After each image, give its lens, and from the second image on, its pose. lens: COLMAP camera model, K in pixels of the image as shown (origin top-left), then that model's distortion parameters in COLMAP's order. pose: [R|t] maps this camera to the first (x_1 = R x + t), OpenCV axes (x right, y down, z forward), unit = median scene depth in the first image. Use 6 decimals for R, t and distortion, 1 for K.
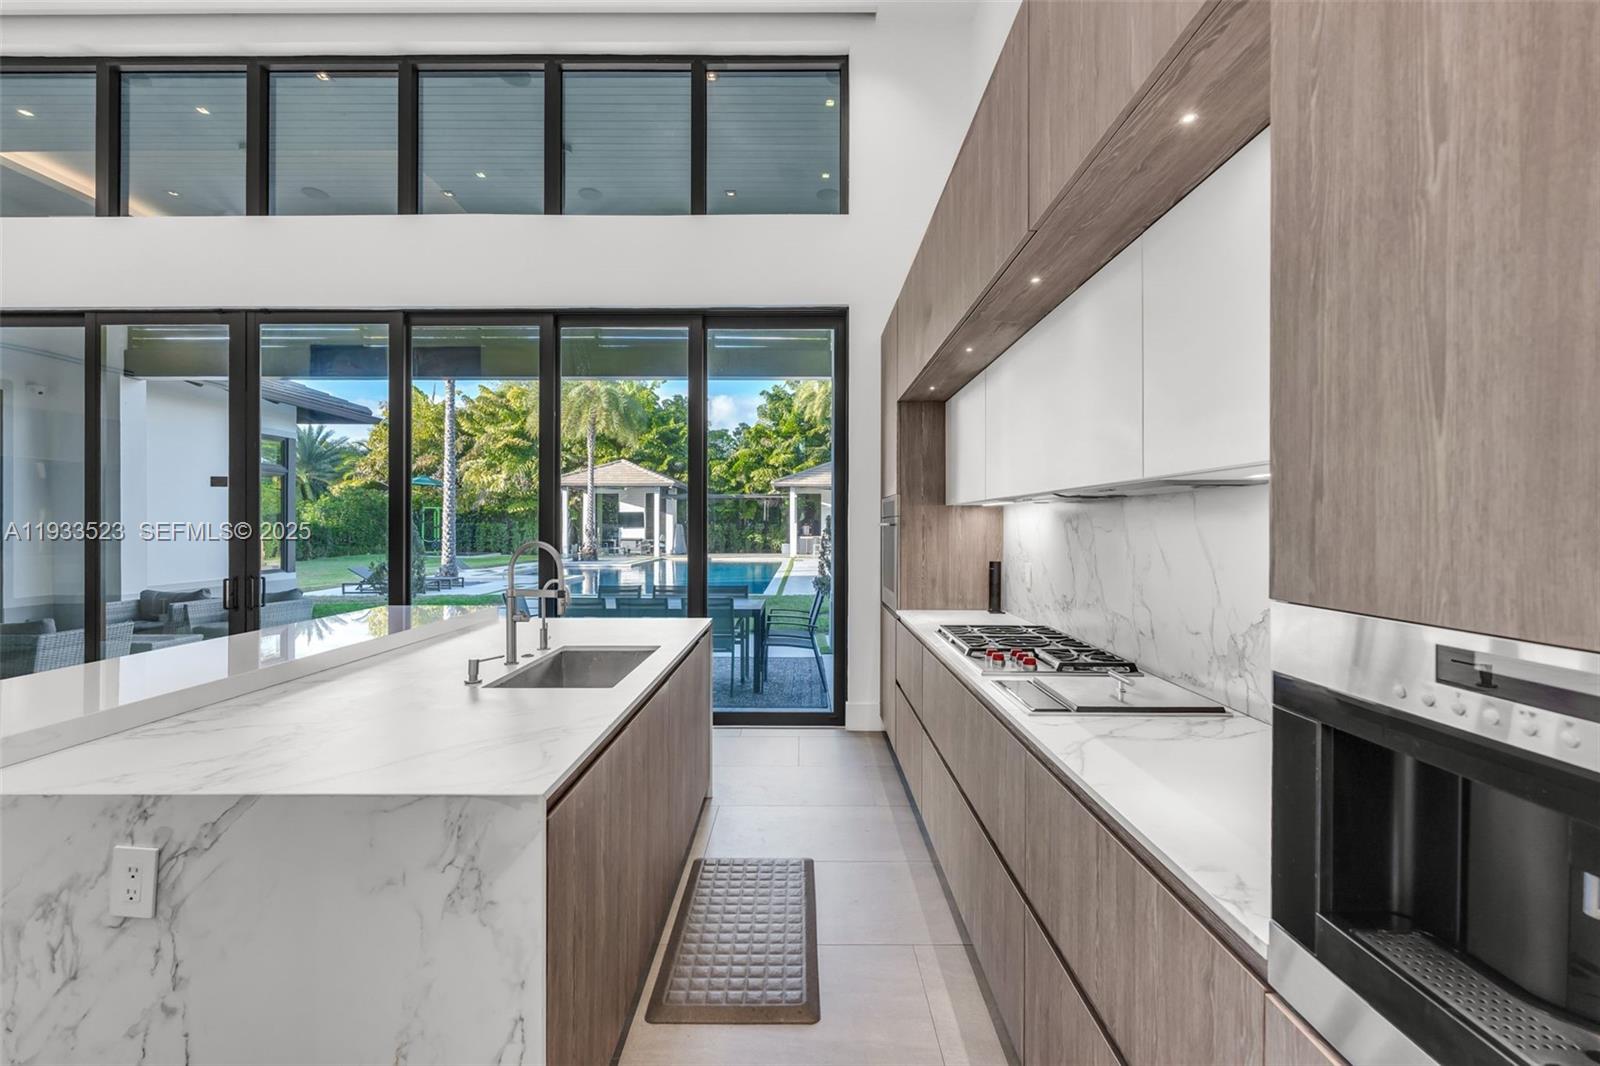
lens RADIAL K [[719.5, 0, 793.1], [0, 719.5, 515.5], [0, 0, 1]] dist [-0.002275, -0.000198]
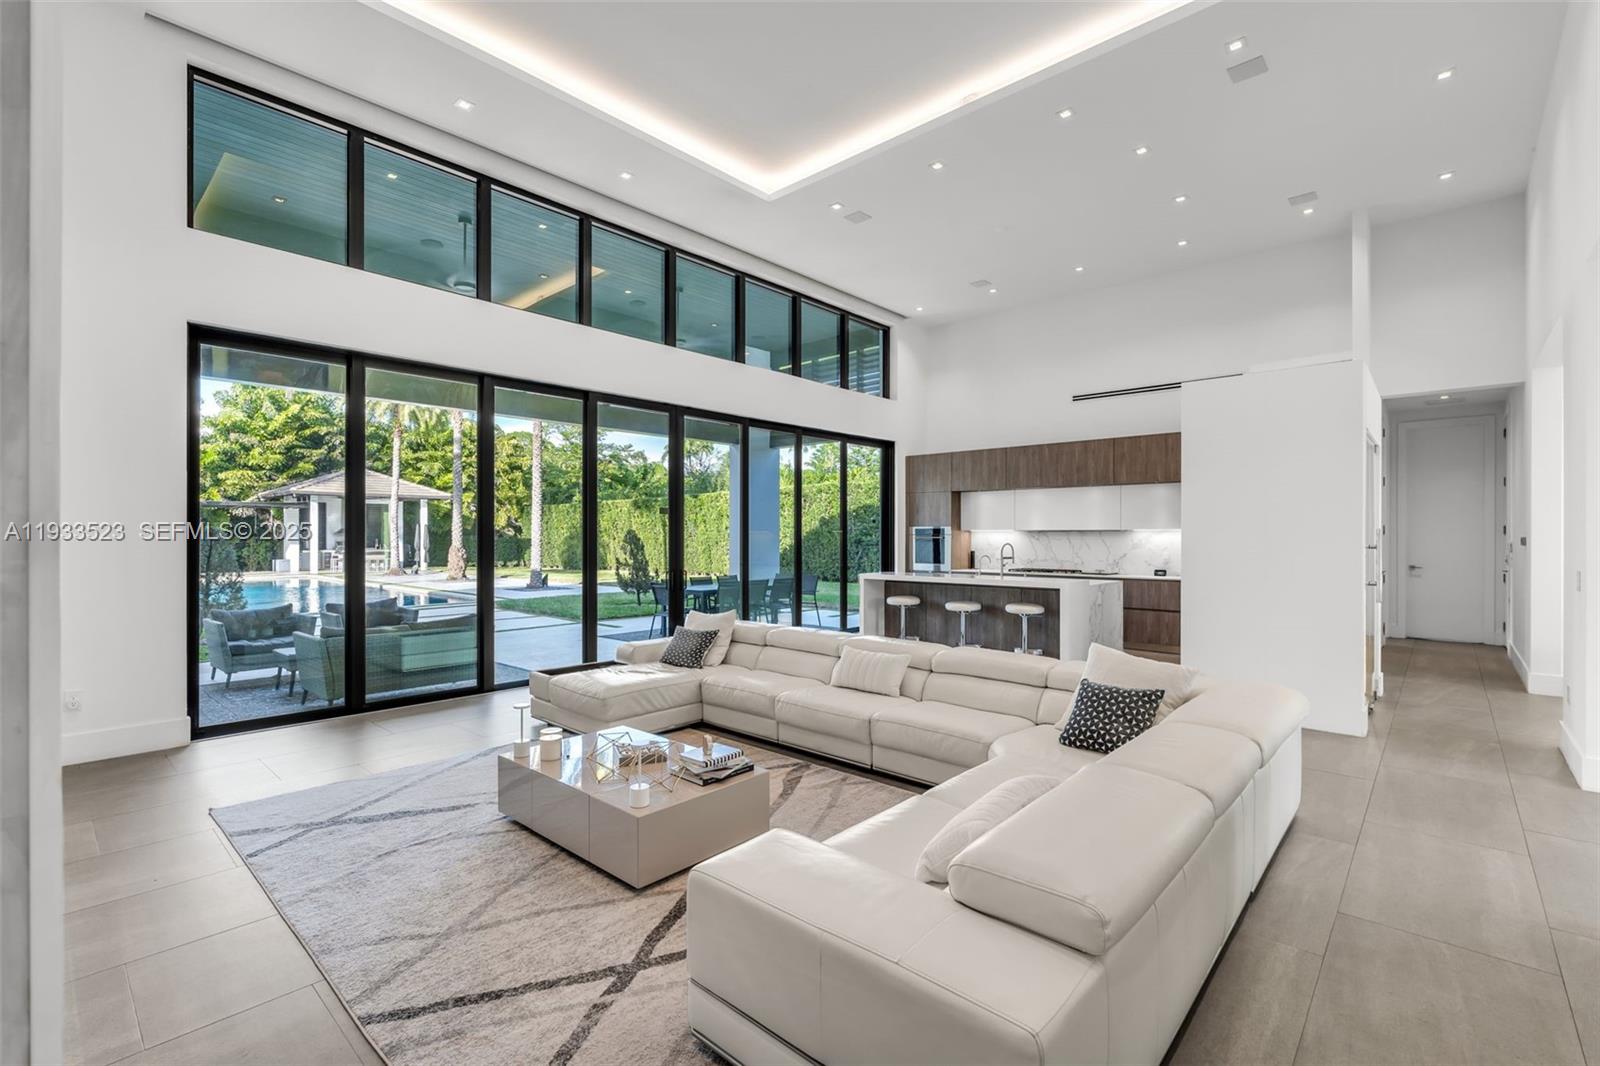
lens RADIAL K [[719.5, 0, 793.1], [0, 719.5, 515.5], [0, 0, 1]] dist [-0.002275, -0.000198]
pose [[0.677935, 0.005955, 0.735098, -0.650572], [0.000795, 0.999961, -0.008834, -0.014651], [-0.735121, 0.006573, 0.677904, -0.106419]]
